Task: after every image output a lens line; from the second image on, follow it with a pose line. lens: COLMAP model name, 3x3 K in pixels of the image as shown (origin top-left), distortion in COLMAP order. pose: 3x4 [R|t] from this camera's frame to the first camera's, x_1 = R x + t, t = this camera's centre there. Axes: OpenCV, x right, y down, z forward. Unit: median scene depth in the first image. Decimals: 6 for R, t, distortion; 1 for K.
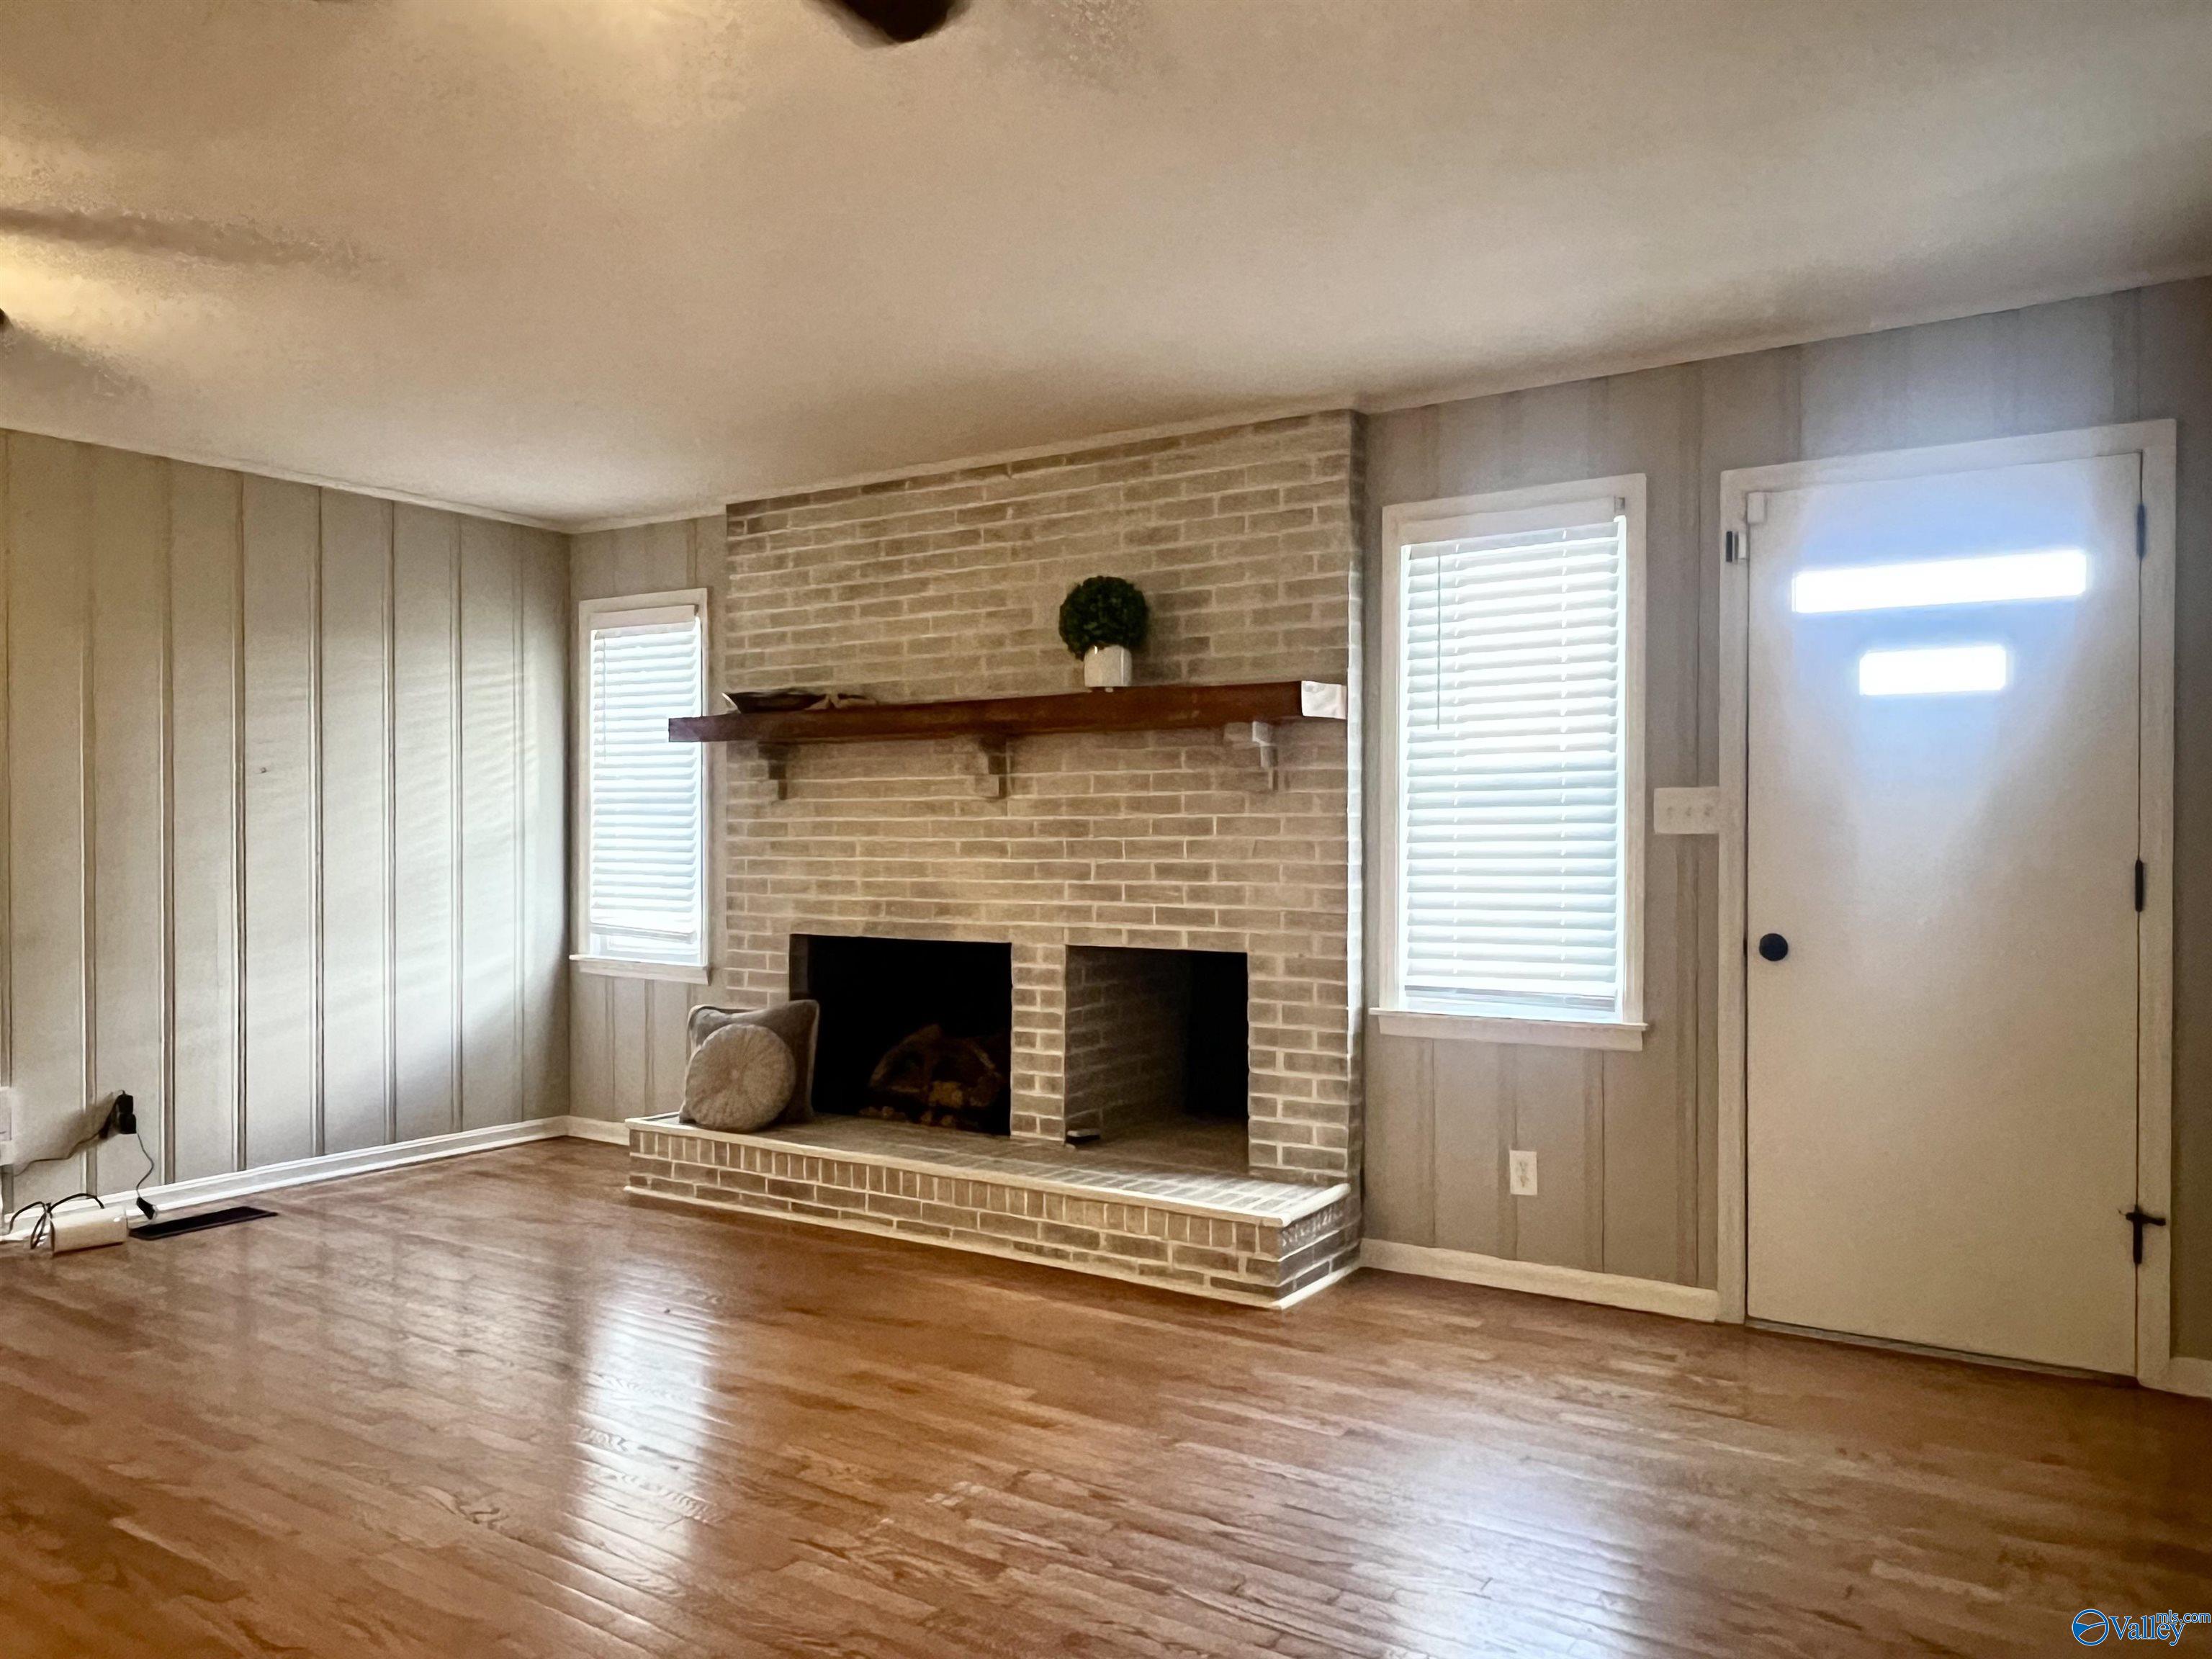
lens RADIAL K [[1607.7, 0, 1092.1], [0, 1607.7, 838.4], [0, 0, 1]] dist [0.008181, -0.012596]
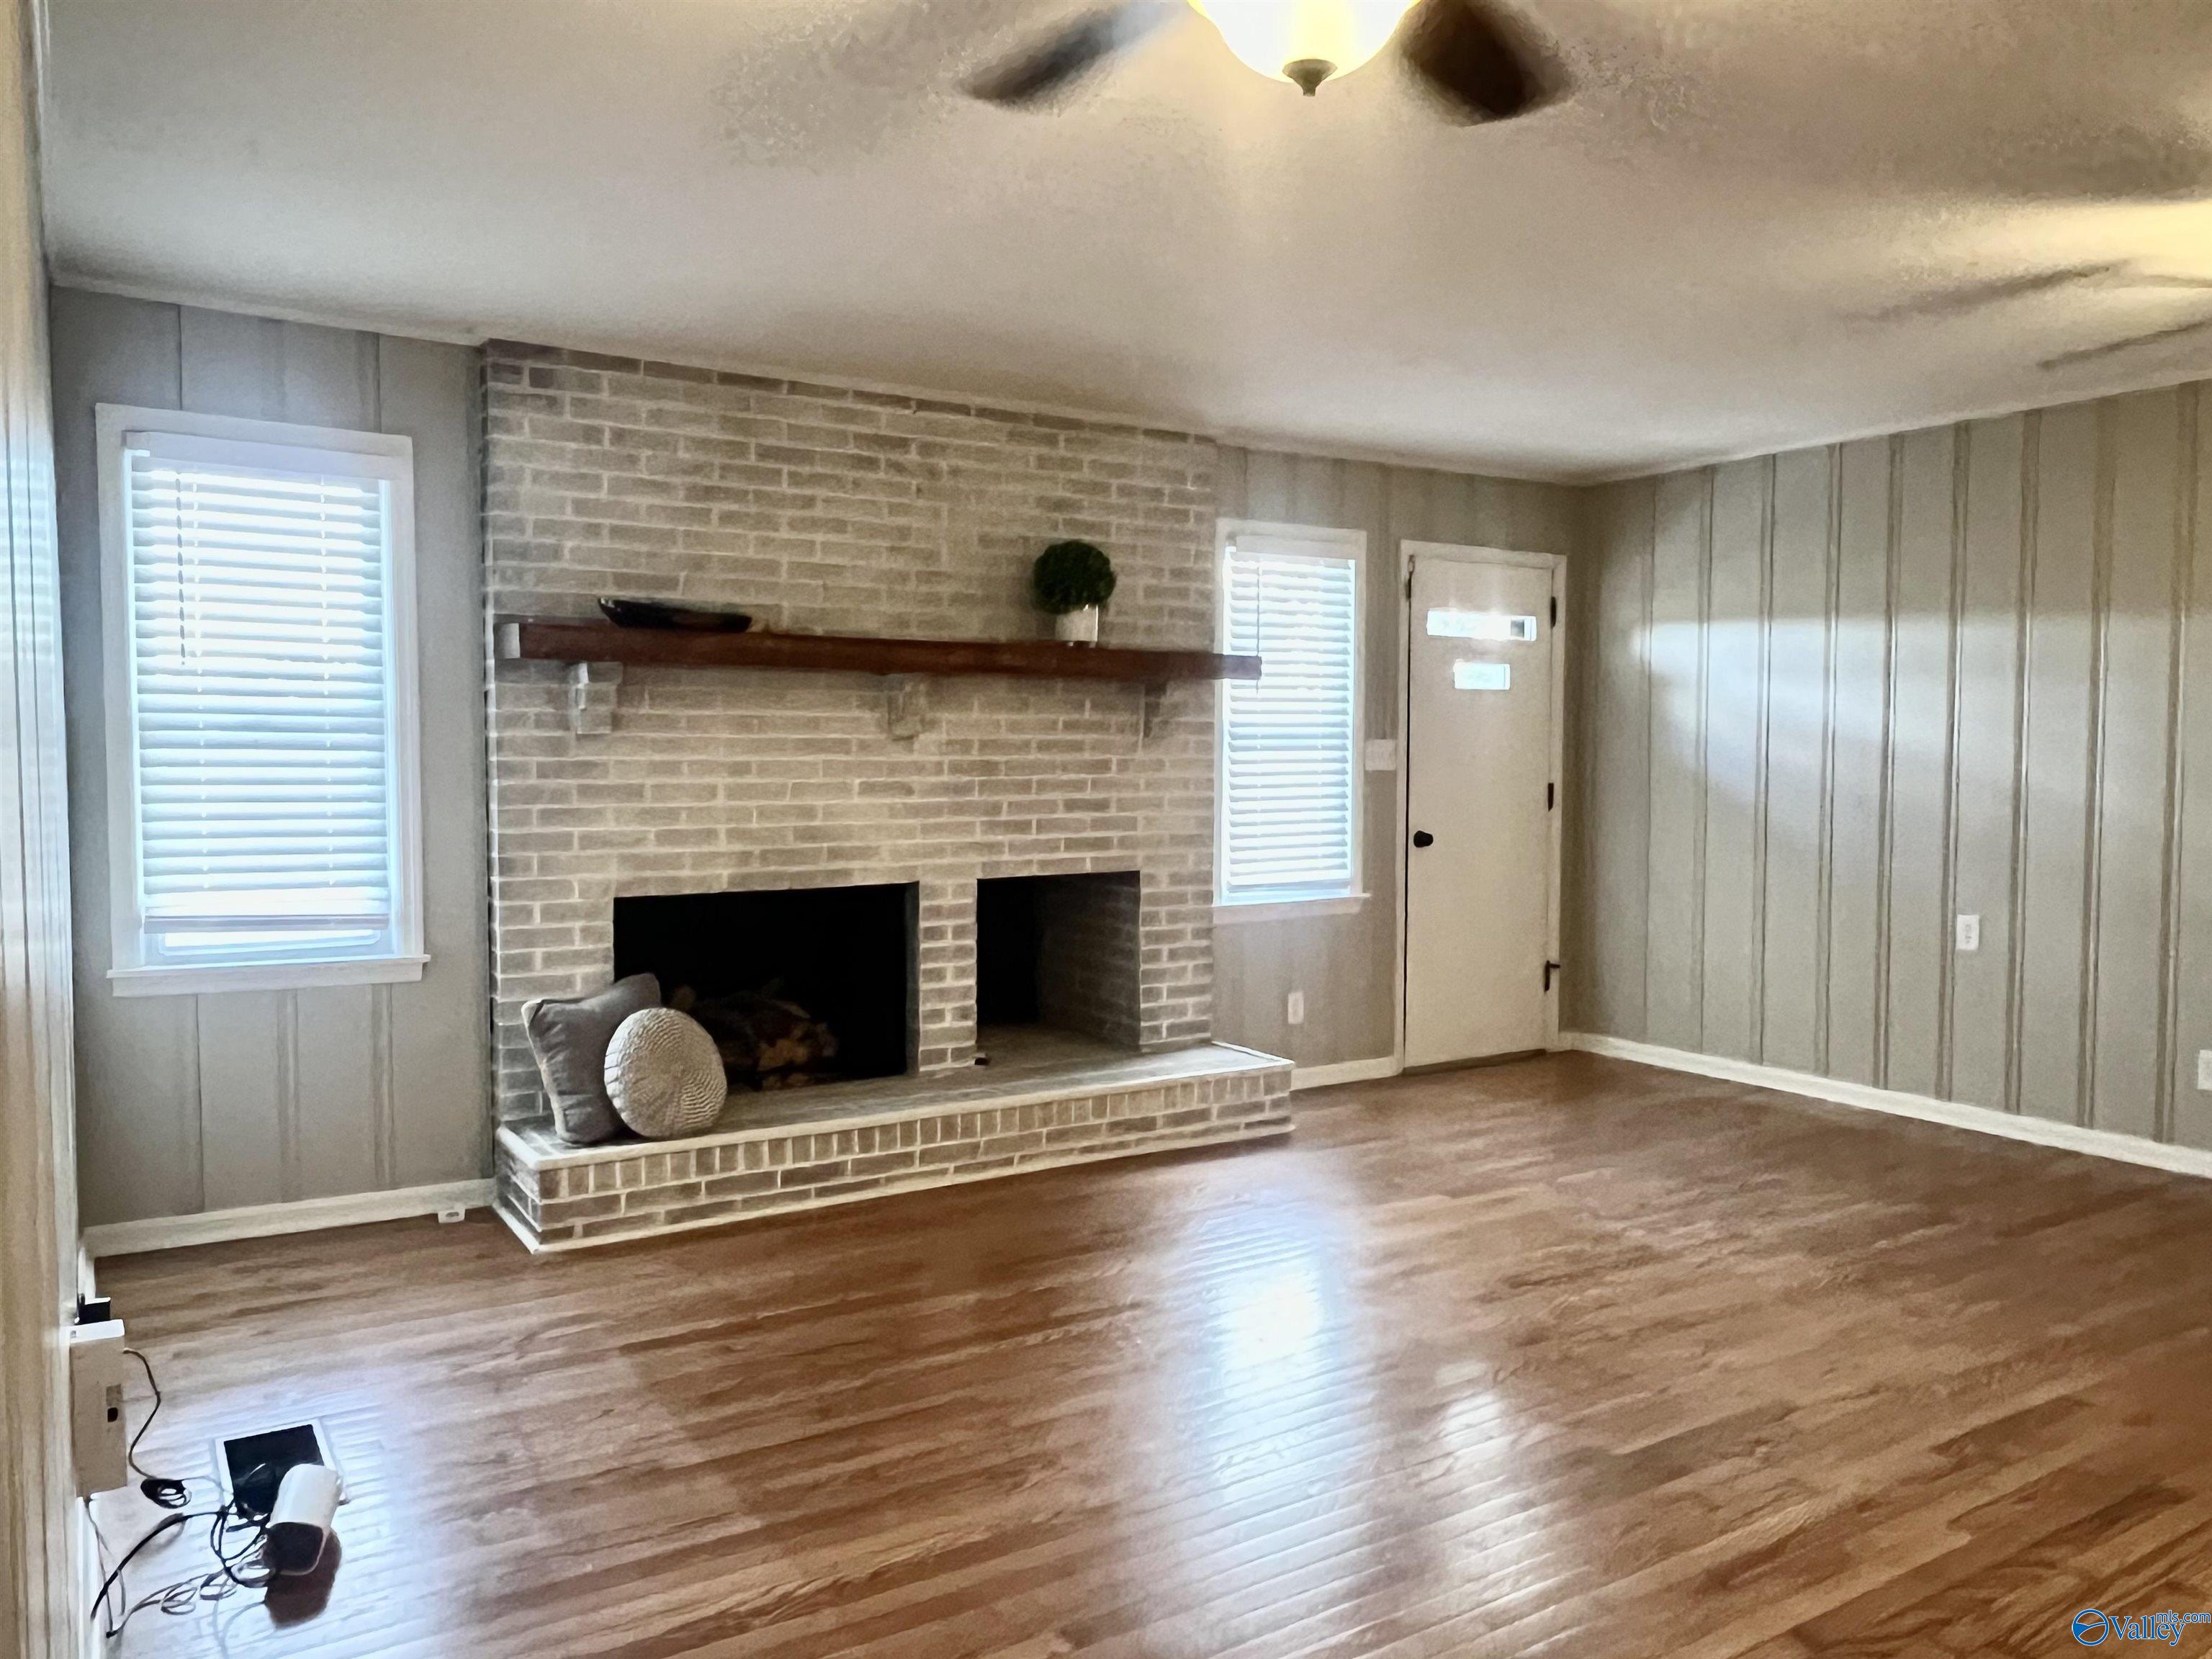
lens RADIAL K [[1607.7, 0, 1103.4], [0, 1607.7, 833.3], [0, 0, 1]] dist [0.008181, -0.012596]
pose [[0.404147, -0.047377, 0.913466, -0.973266], [-0.000778, 0.998640, 0.052139, -0.018866], [-0.914694, -0.021783, 0.403561, 0.516918]]
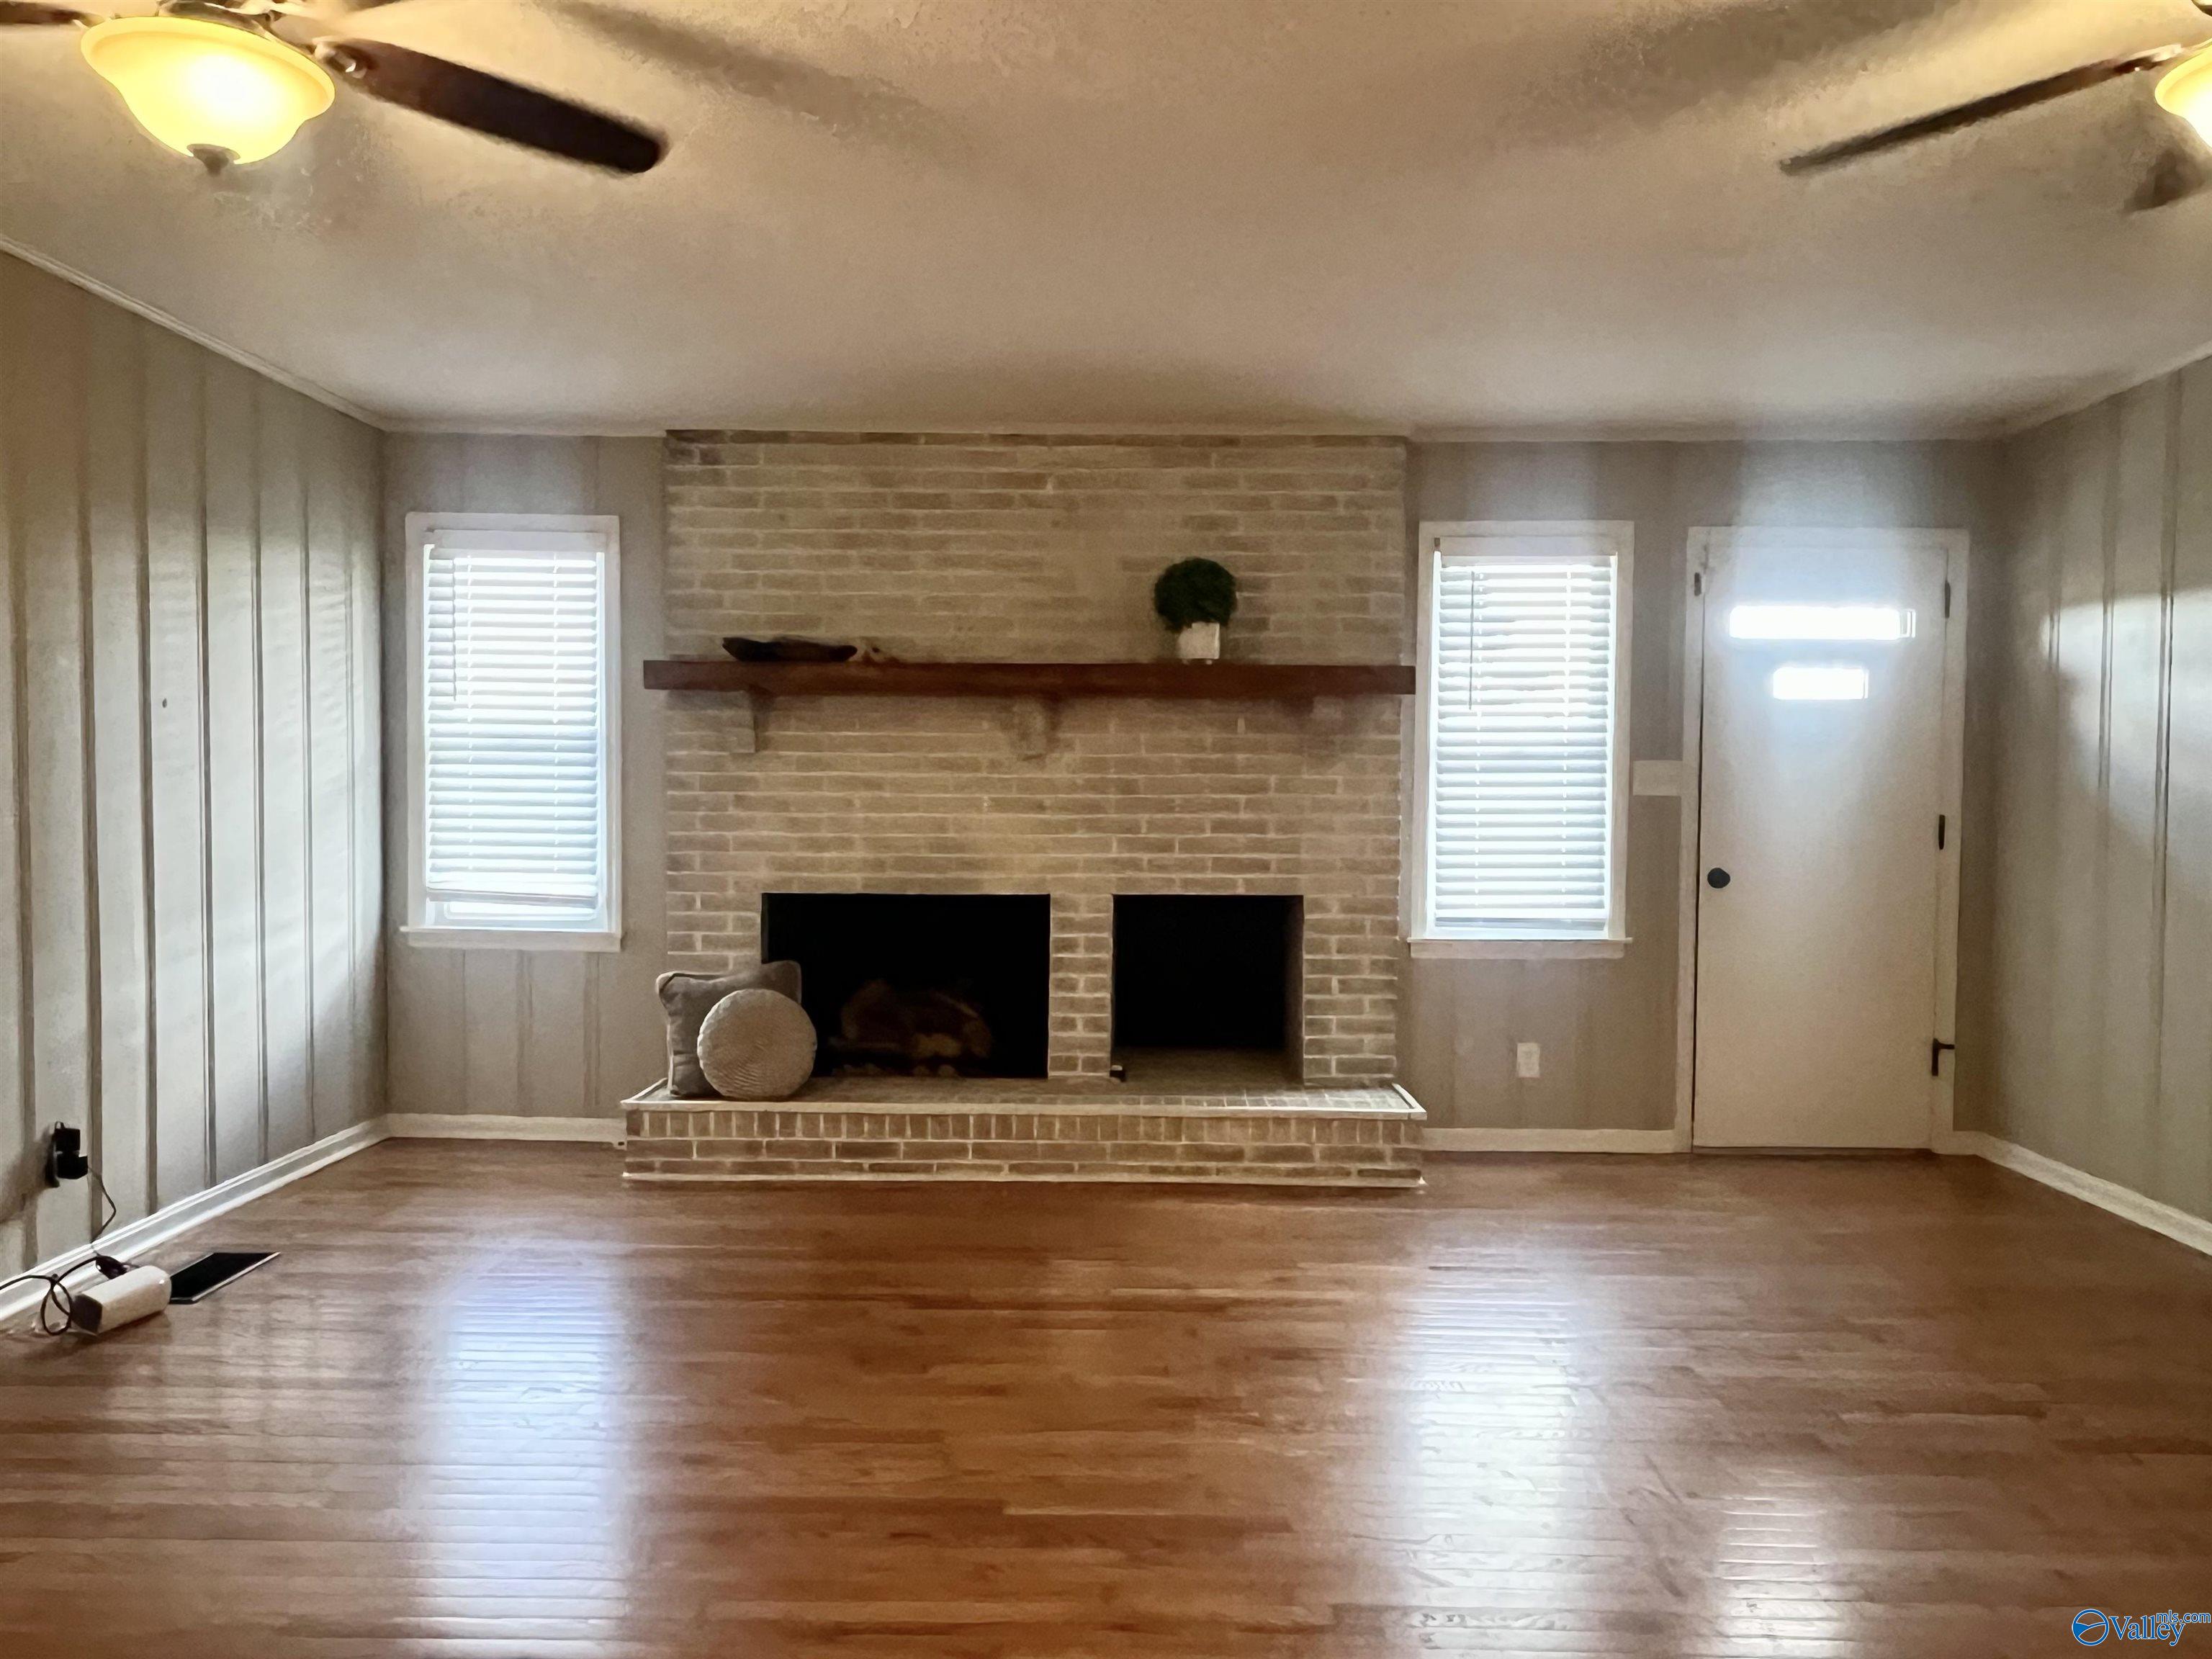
lens RADIAL K [[1607.7, 0, 1106.8], [0, 1607.7, 843.0], [0, 0, 1]] dist [0.008181, -0.012596]
pose [[0.839248, -0.012381, 0.543608, -0.624939], [-0.006629, 0.999433, 0.032996, -0.003949], [-0.543708, -0.031295, 0.838691, 0.102963]]
